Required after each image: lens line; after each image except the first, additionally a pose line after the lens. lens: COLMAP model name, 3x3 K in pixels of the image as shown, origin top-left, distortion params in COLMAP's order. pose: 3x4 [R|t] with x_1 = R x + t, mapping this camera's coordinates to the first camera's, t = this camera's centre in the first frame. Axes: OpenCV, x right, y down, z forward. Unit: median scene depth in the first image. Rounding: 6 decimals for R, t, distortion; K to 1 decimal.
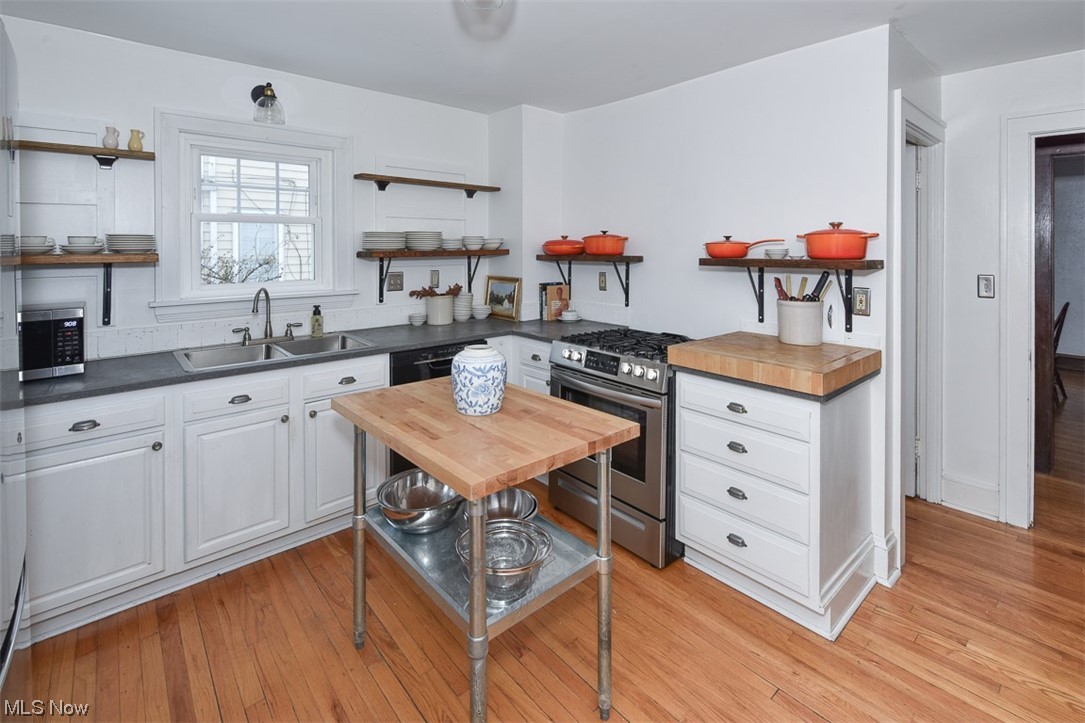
lens RADIAL K [[485.5, 0, 539.9], [0, 485.5, 264.3], [0, 0, 1]] dist [-0.002968, -0.000358]
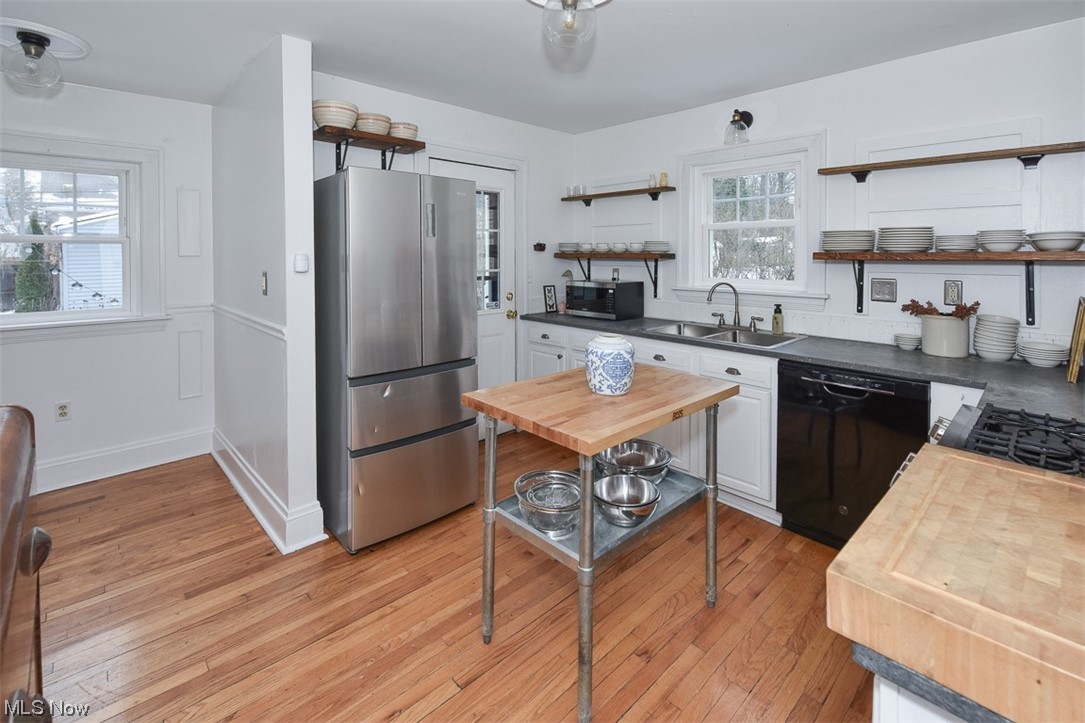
lens RADIAL K [[499.1, 0, 546.3], [0, 499.1, 263.2], [0, 0, 1]] dist [-0.002437, -0.000703]
pose [[0.046113, 0.022324, -0.998687, 0.586523], [-0.036165, 0.999132, 0.020664, -0.007281], [0.998281, 0.035164, 0.046881, 0.449345]]
